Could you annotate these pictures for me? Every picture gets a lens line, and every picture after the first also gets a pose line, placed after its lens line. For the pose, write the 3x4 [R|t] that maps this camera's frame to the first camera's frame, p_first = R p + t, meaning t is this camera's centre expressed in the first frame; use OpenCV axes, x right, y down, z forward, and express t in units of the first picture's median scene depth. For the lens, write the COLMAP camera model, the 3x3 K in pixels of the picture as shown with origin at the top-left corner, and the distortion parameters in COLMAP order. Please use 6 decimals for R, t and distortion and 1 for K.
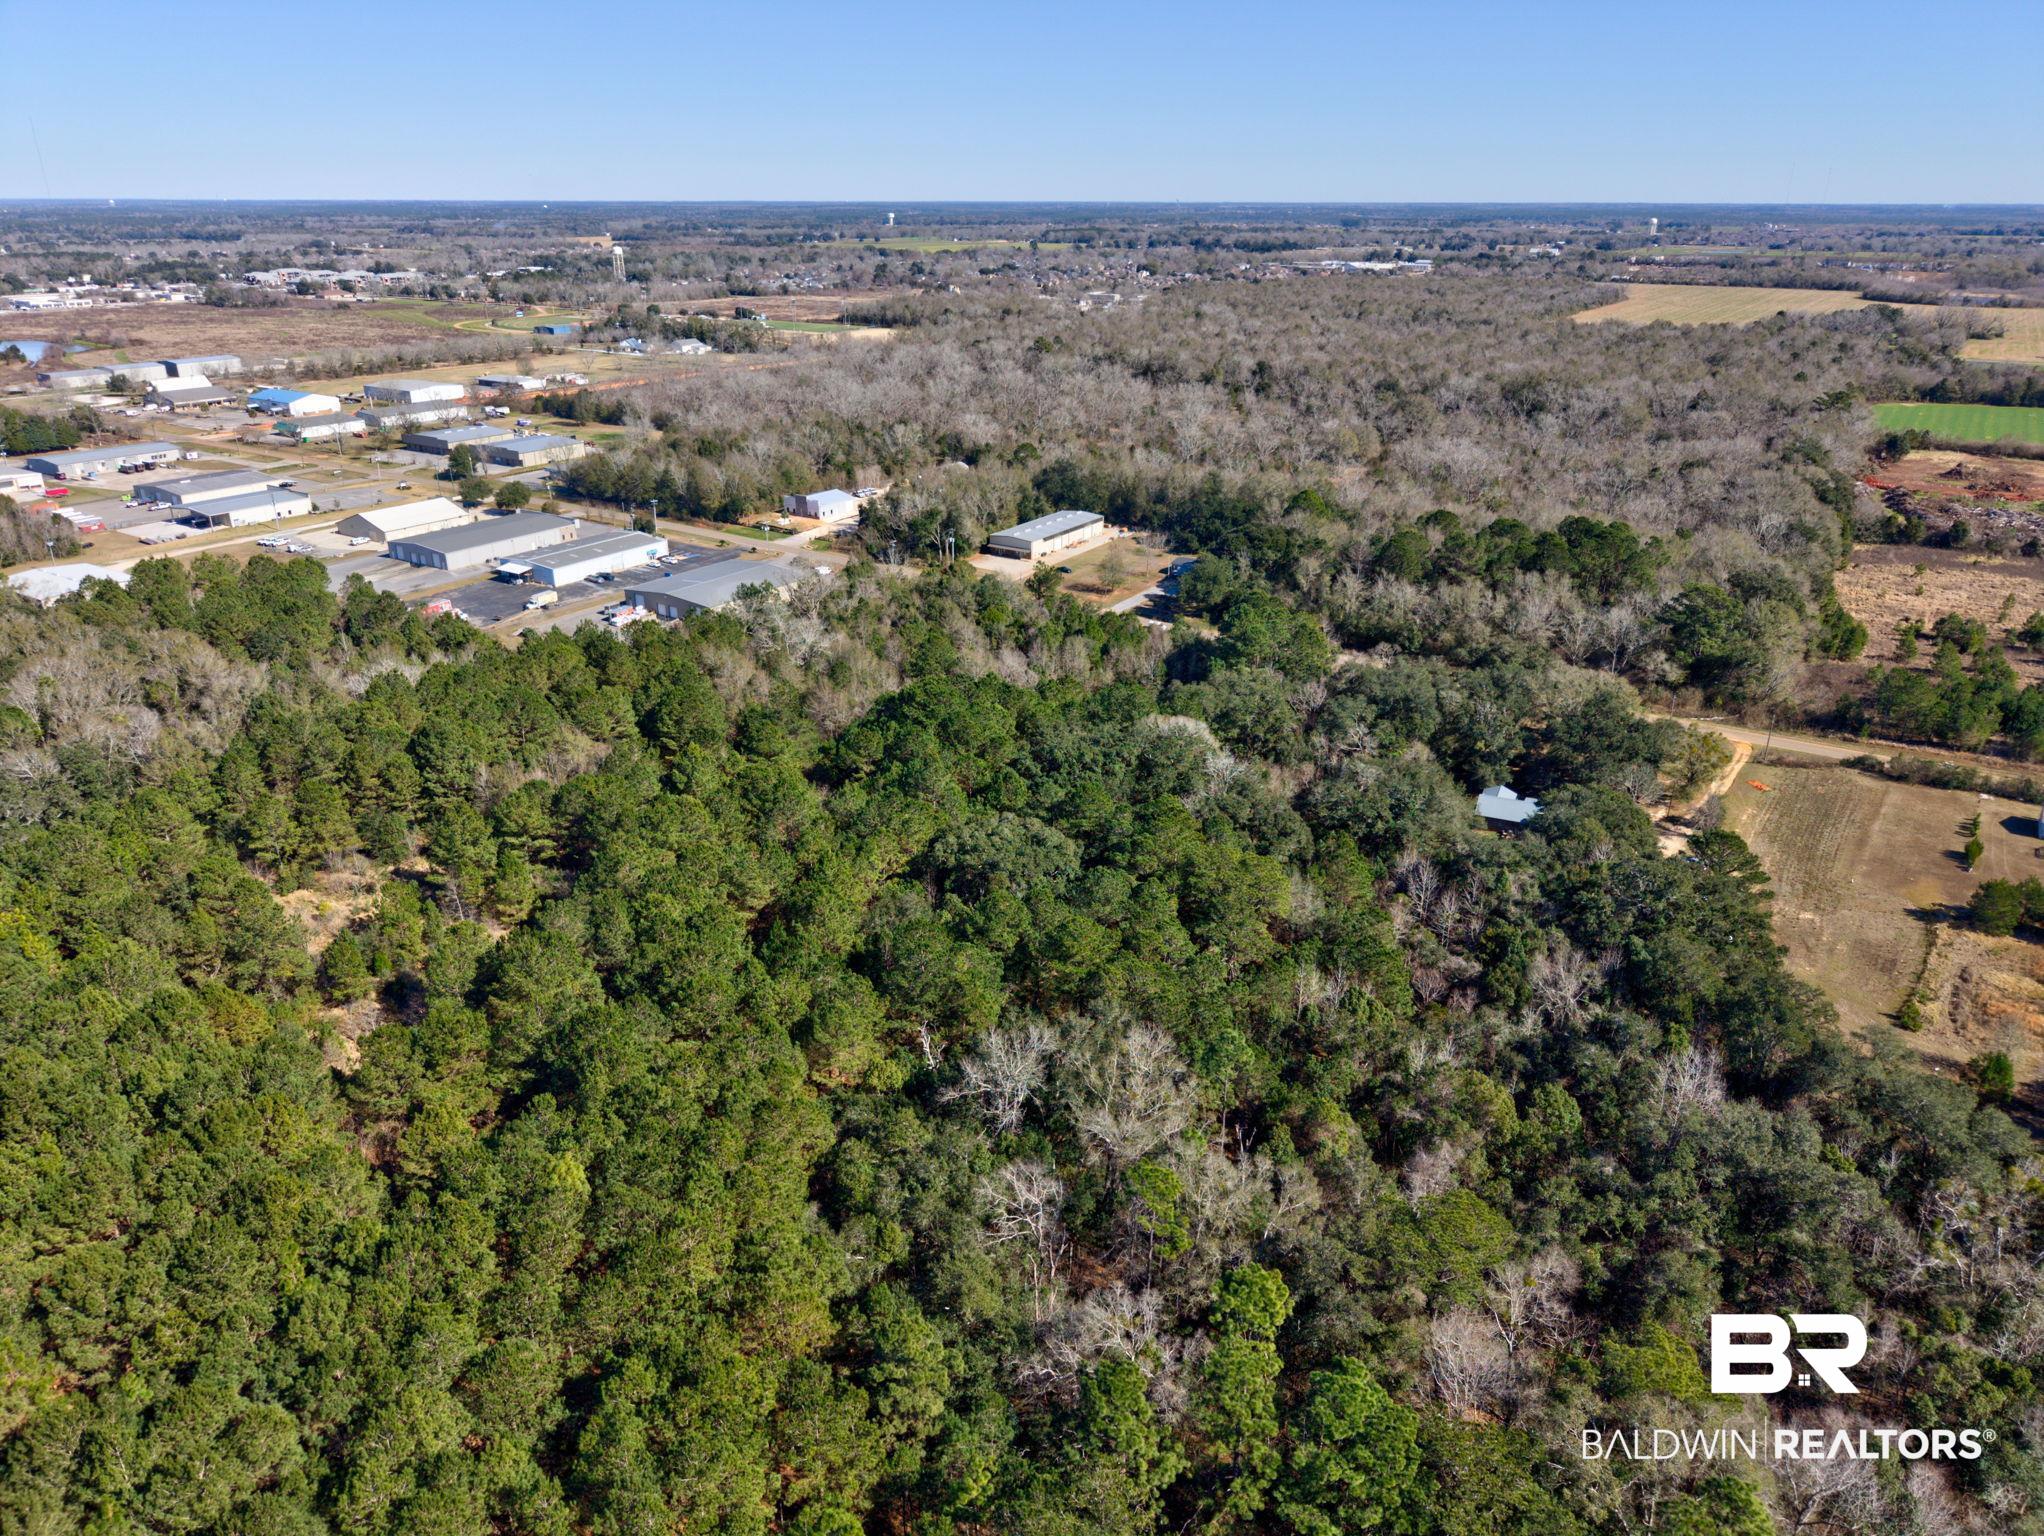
lens RADIAL K [[1380.7, 0, 1026.7], [0, 1380.7, 763.0], [0, 0, 1]] dist [0.008994, -0.005666]
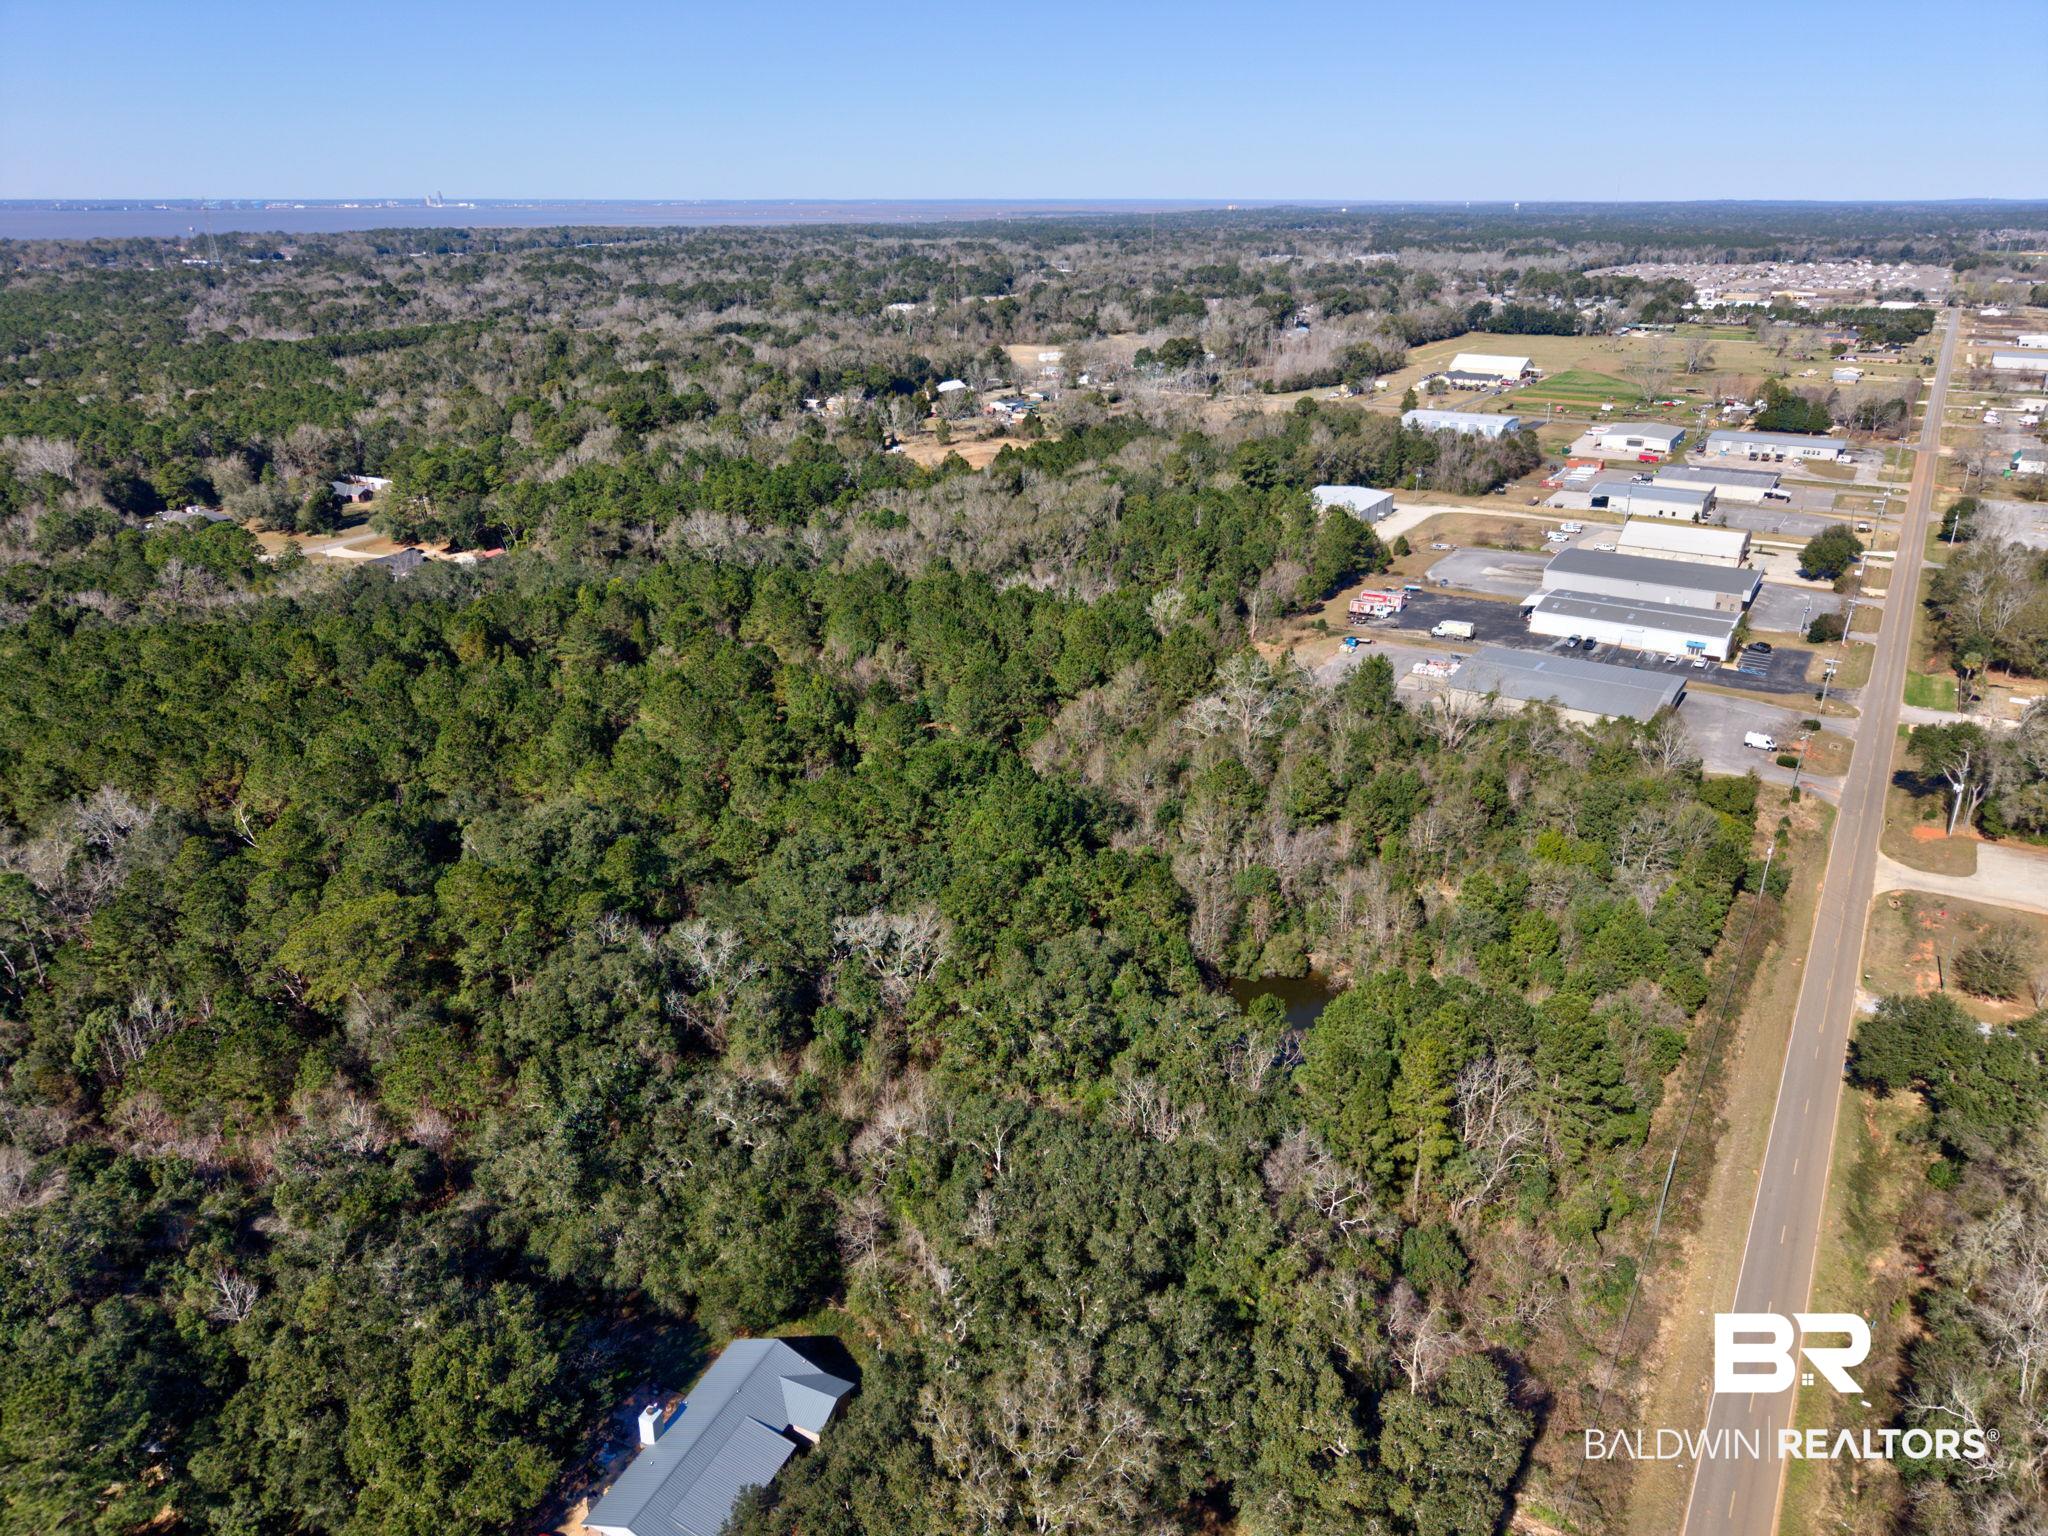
lens RADIAL K [[1383.4, 0, 1028.7], [0, 1383.4, 763.0], [0, 0, 1]] dist [0.008994, -0.005666]
pose [[0.003278, 0.379162, -0.925324, 0.397112], [-0.379157, 0.856708, 0.349703, -0.203050], [0.925327, 0.349697, 0.146570, 0.531430]]
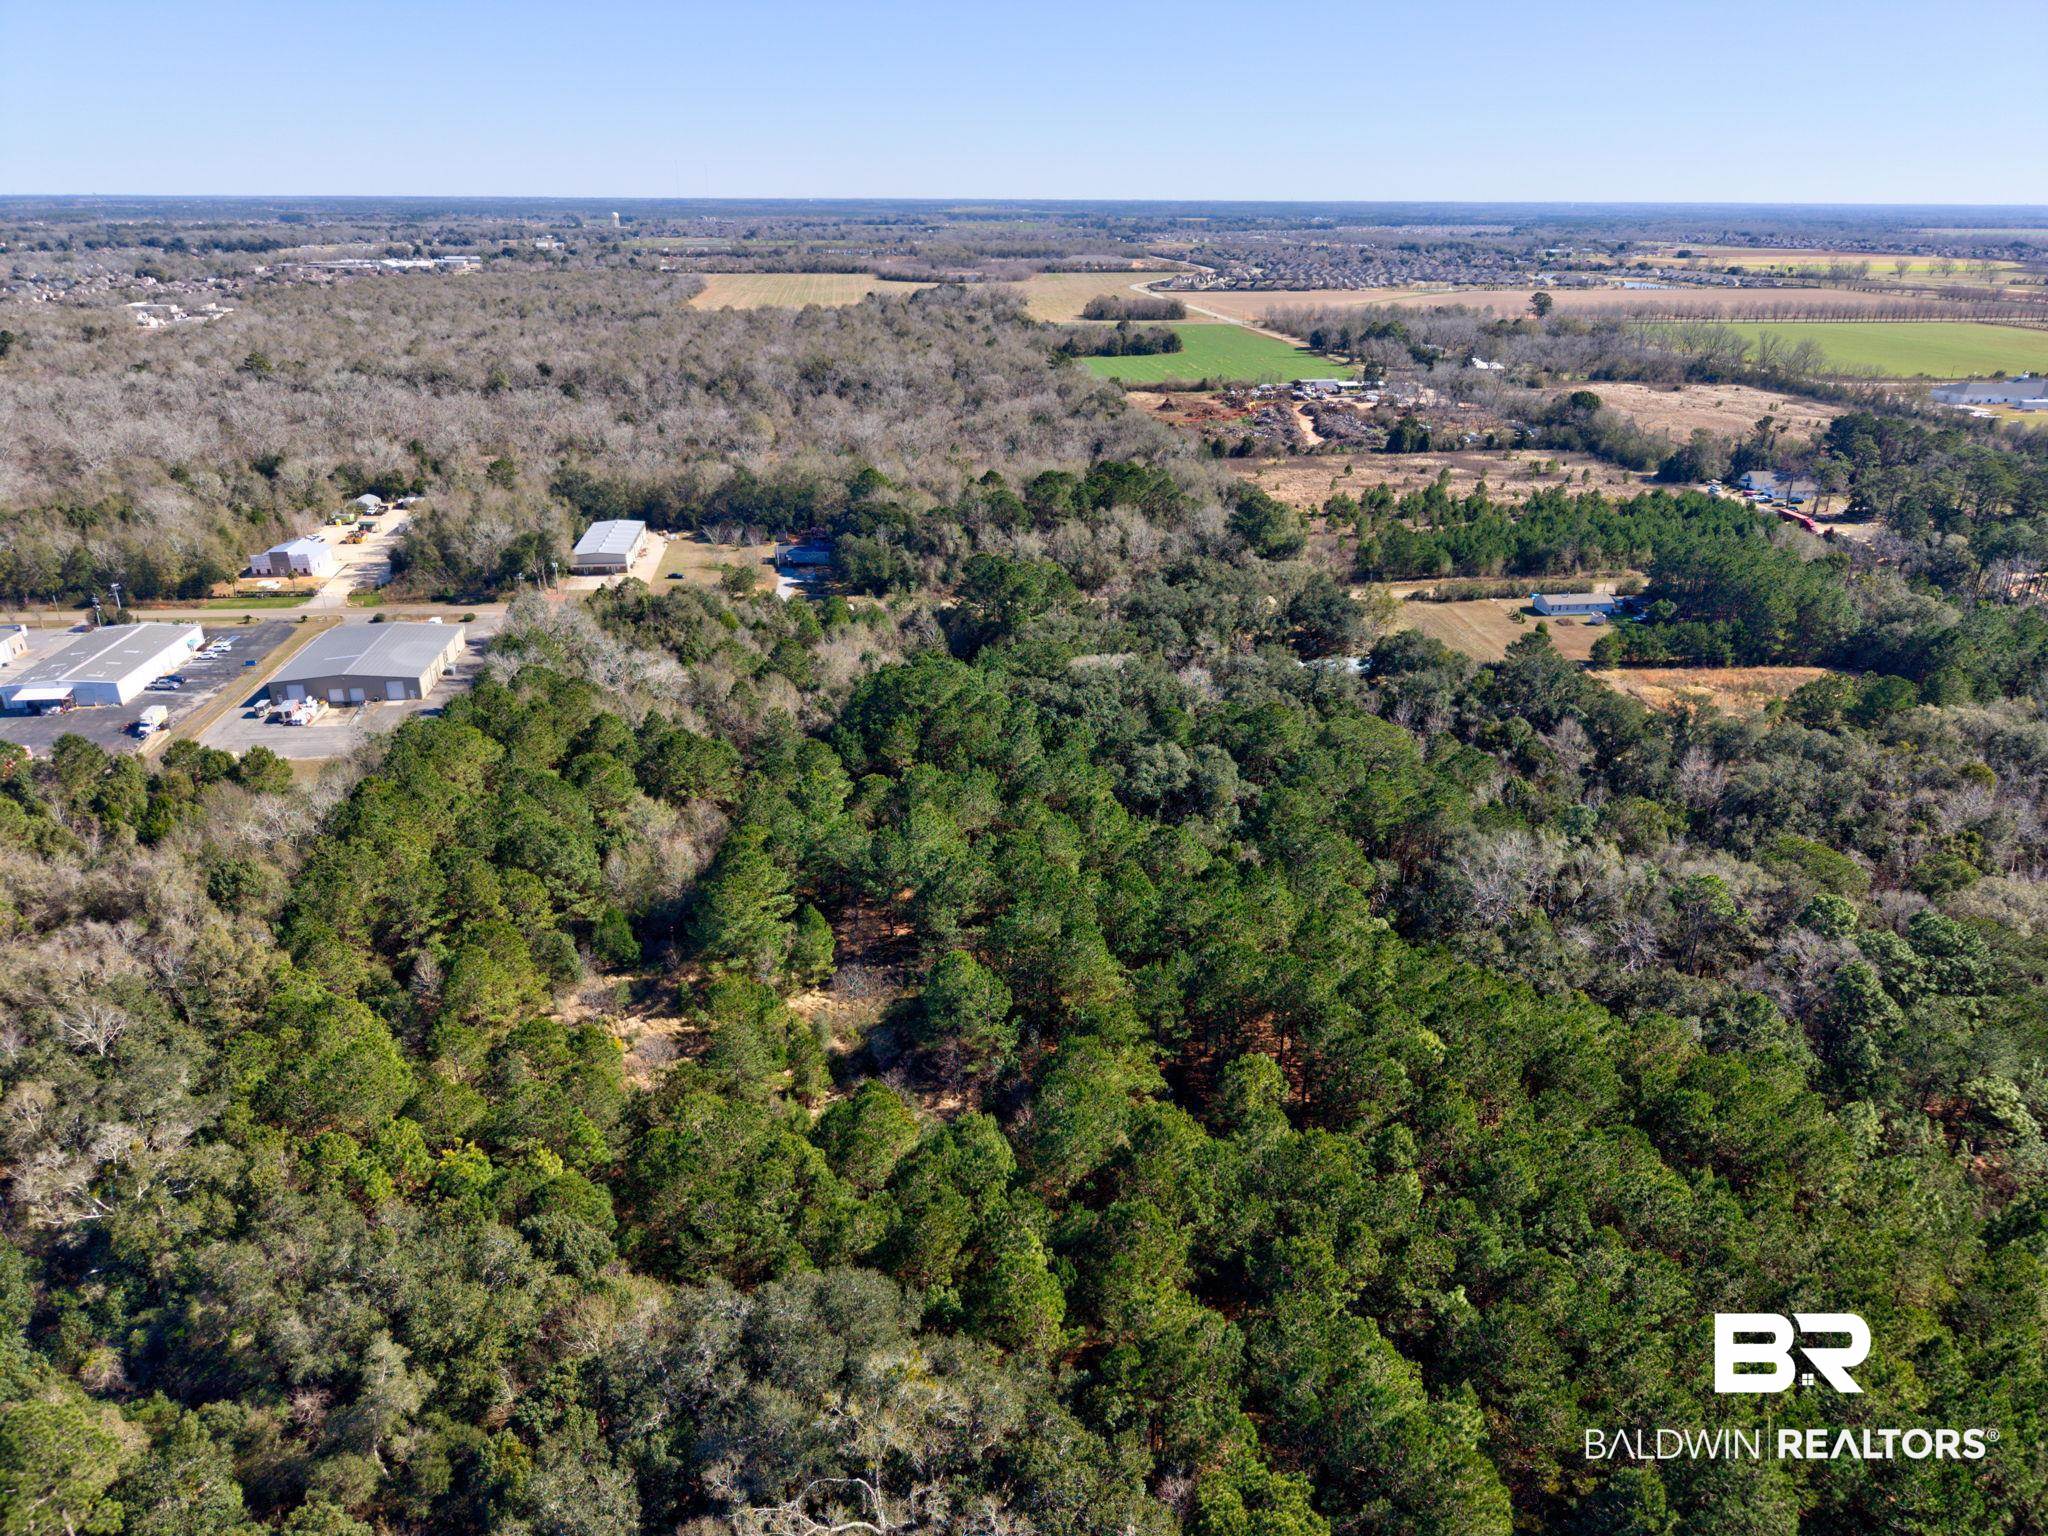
lens RADIAL K [[1379.0, 0, 1027.8], [0, 1379.0, 764.6], [0, 0, 1]] dist [0.011550, -0.009255]
pose [[0.761619, -0.247286, 0.598987, -0.358103], [0.244218, 0.965705, 0.088157, -0.033426], [-0.600245, 0.079141, 0.795891, 0.073585]]
